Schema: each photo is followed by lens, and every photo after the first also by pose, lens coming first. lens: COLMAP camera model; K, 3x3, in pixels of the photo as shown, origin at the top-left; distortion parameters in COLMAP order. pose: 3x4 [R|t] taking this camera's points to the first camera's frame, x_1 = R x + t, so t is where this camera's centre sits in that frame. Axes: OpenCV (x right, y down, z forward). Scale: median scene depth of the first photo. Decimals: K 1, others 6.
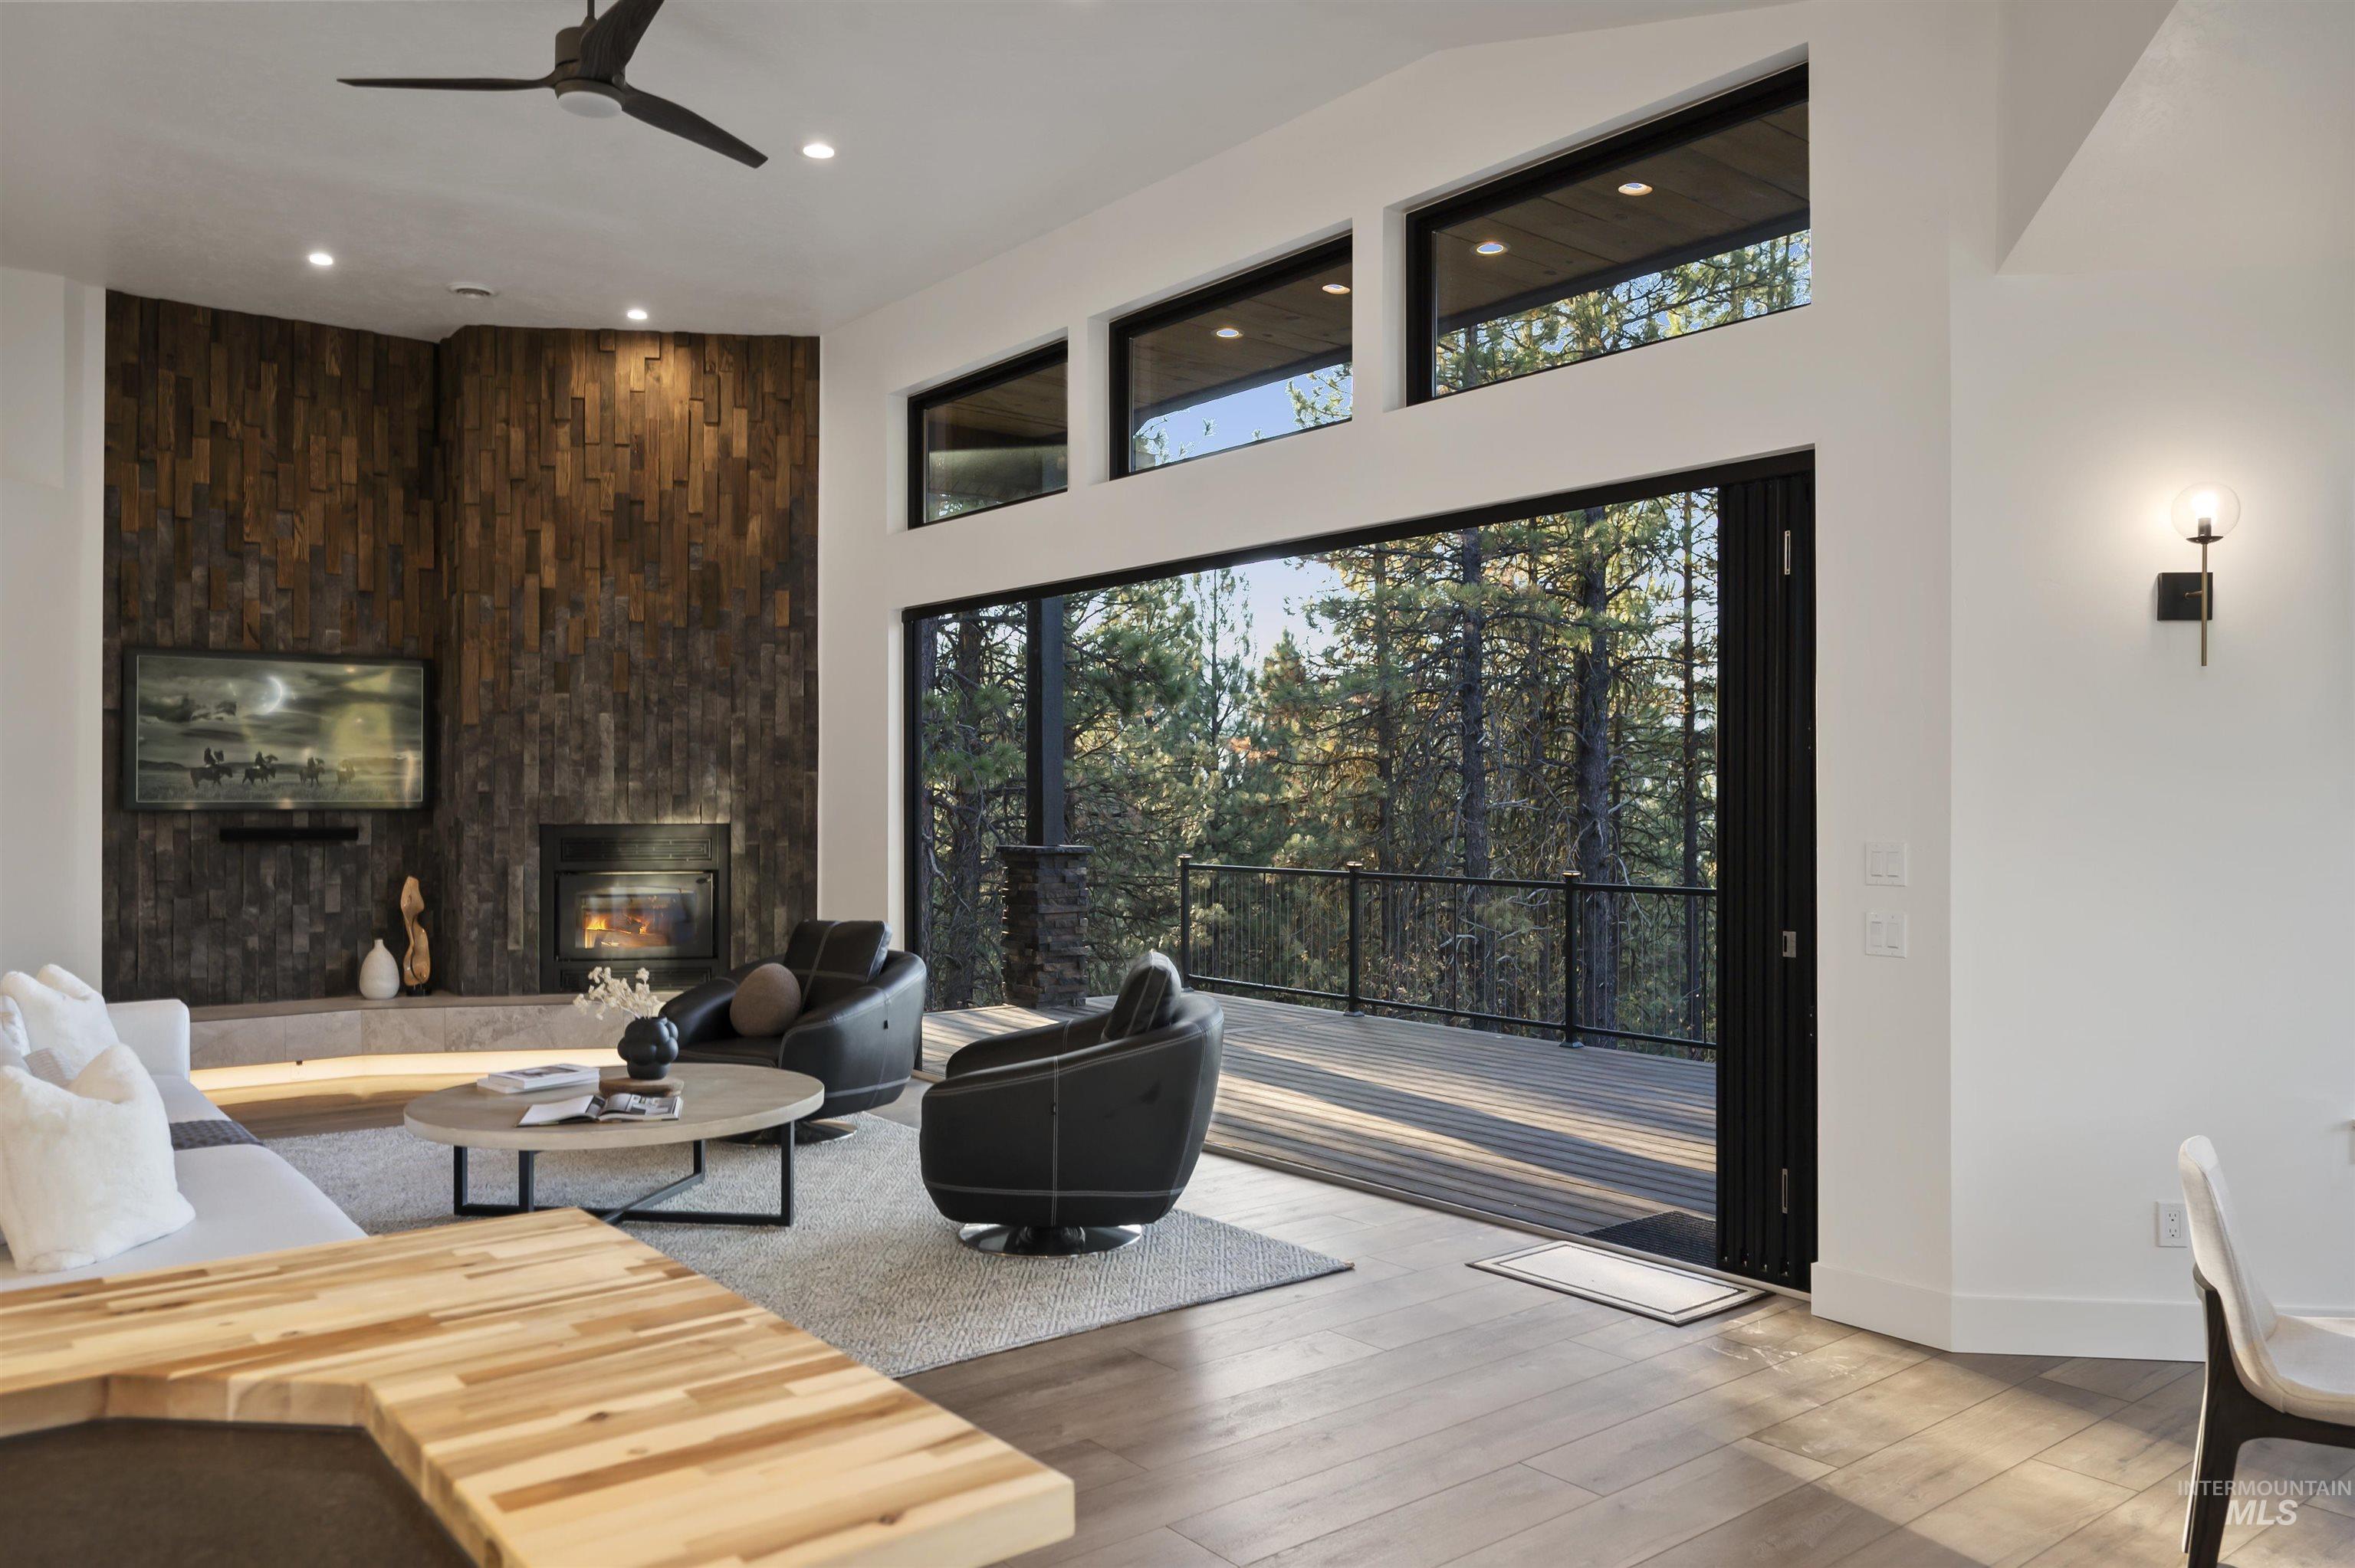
lens RADIAL K [[1686.2, 0, 1175.1], [0, 1686.2, 779.3], [0, 0, 1]] dist [-0.003173, -0.000285]
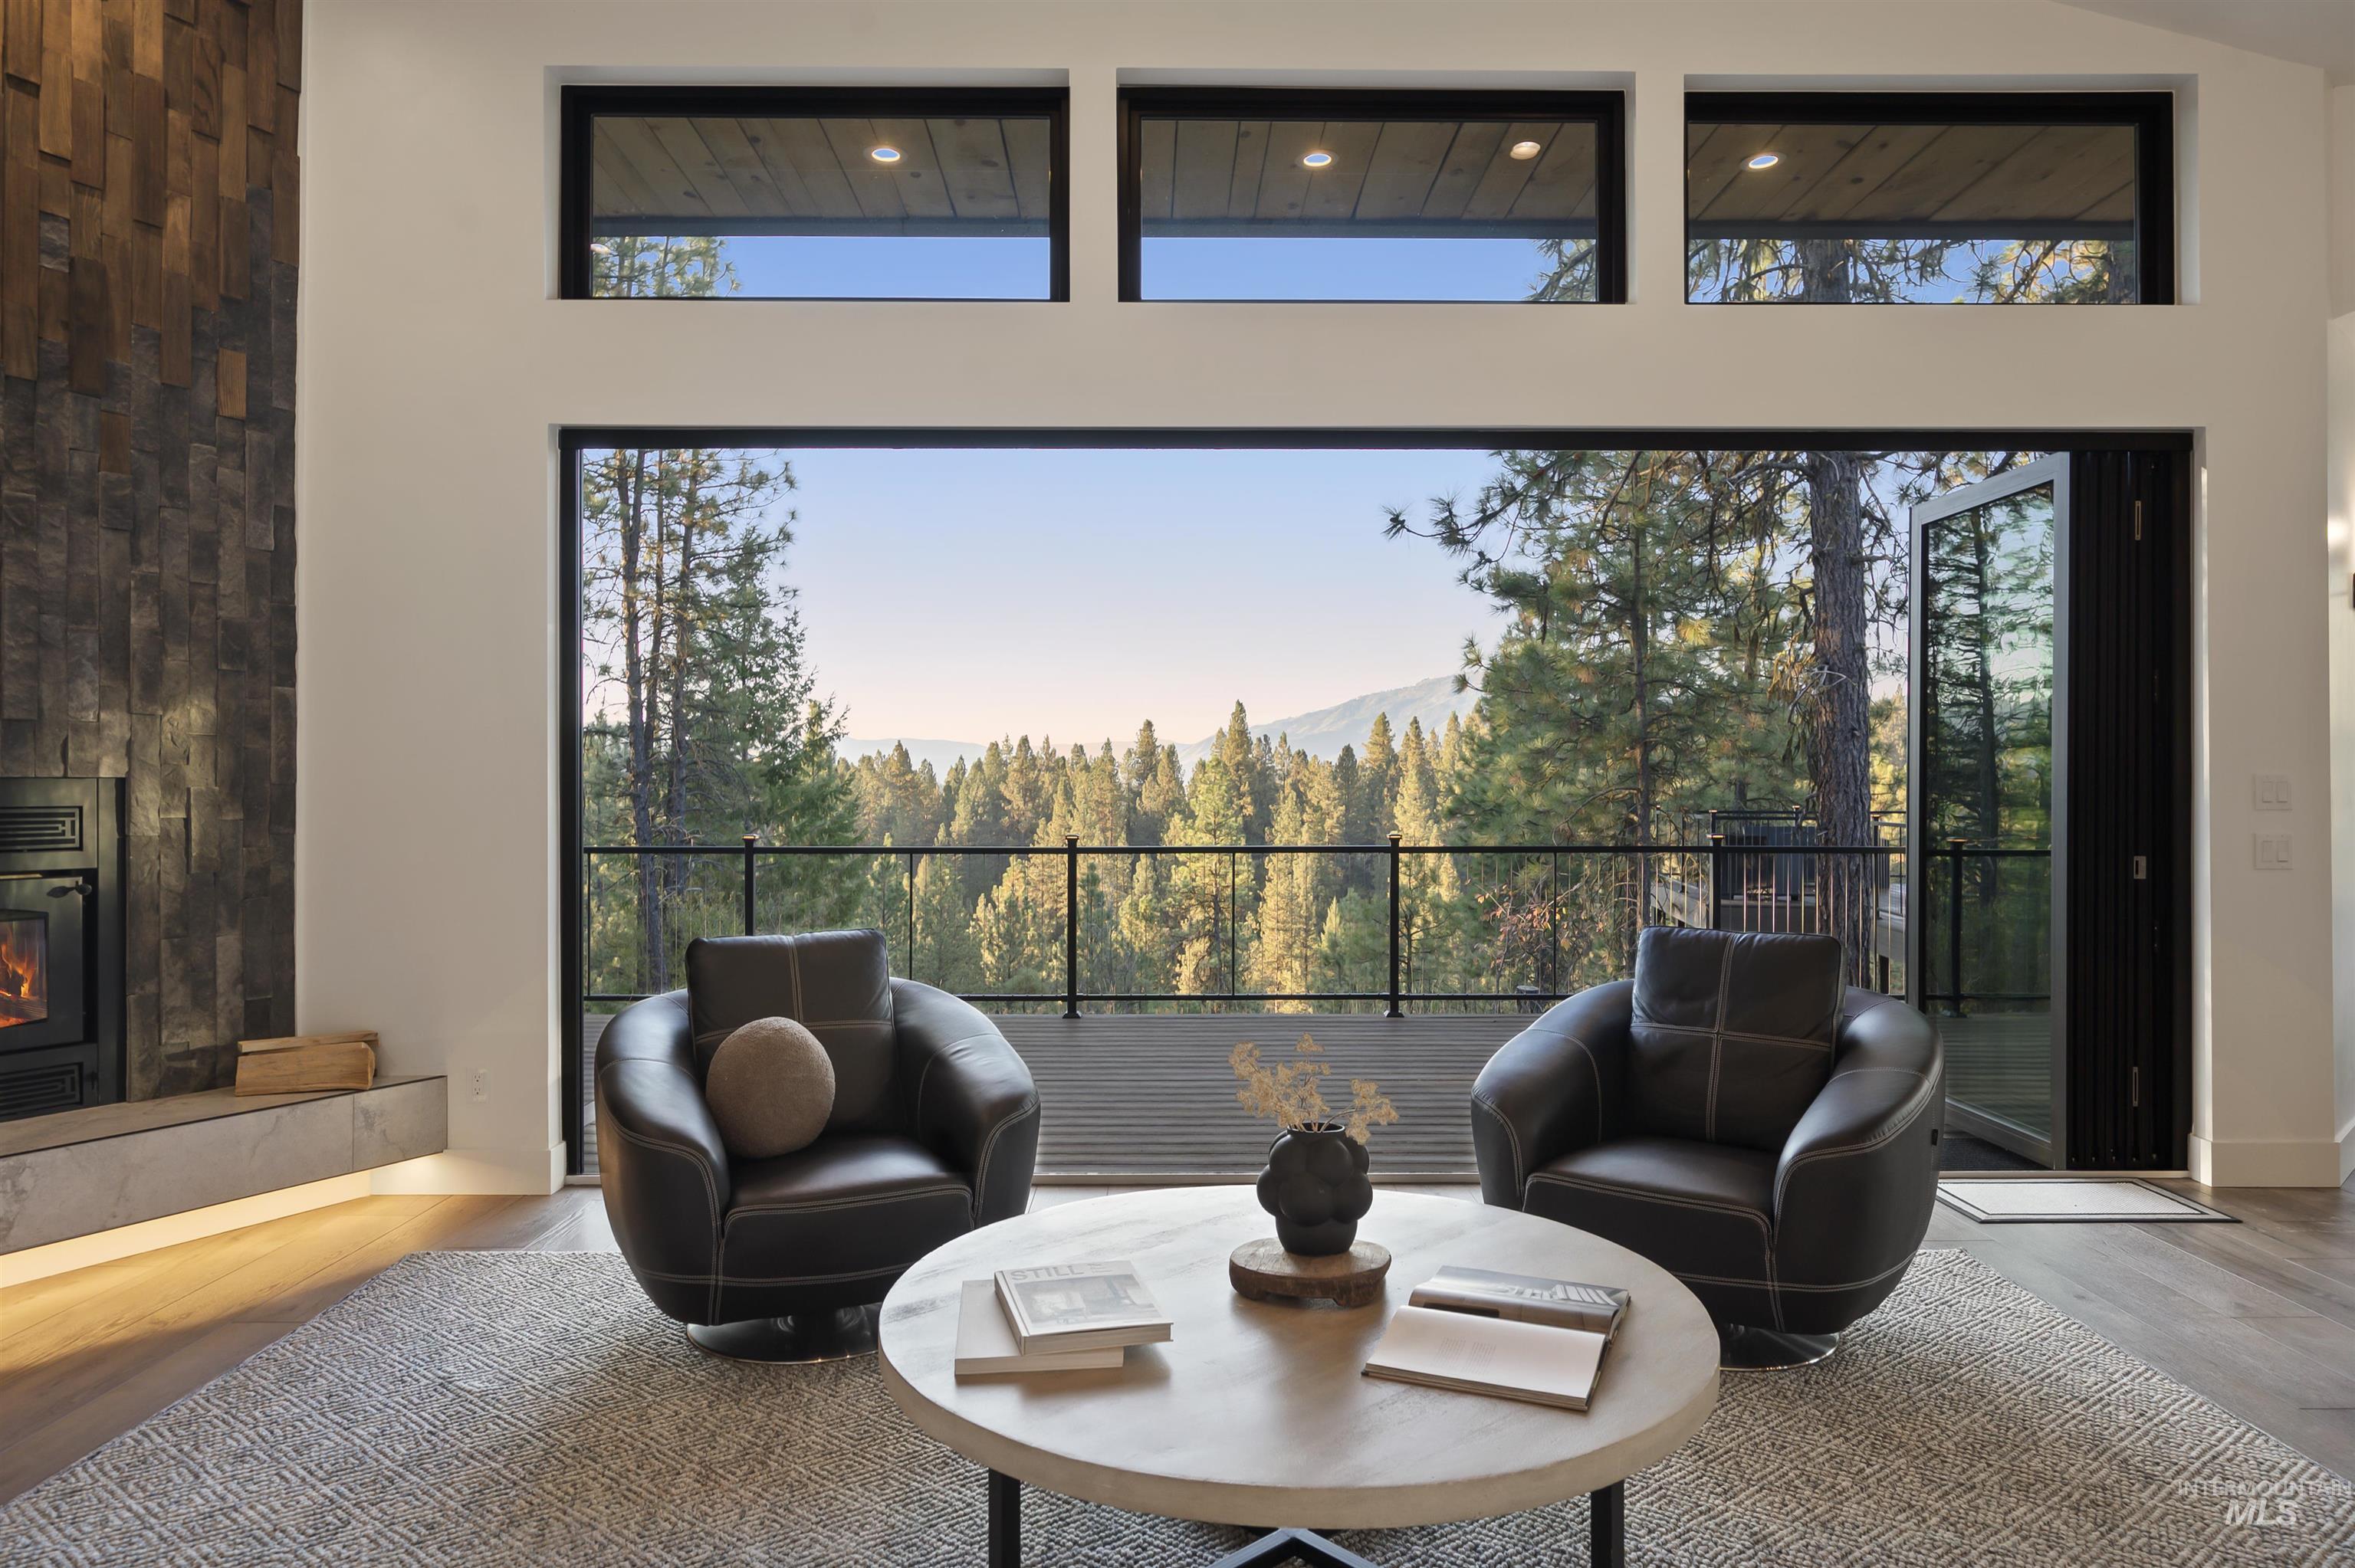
lens RADIAL K [[1472.2, 0, 1183.5], [0, 1472.2, 780.0], [0, 0, 1]] dist [-0.004033, -0.000816]
pose [[0.615469, 0.003801, 0.788152, -0.425895], [-0.009236, 0.999954, 0.002390, 0.022931], [-0.788107, -0.008750, 0.615476, 0.474955]]
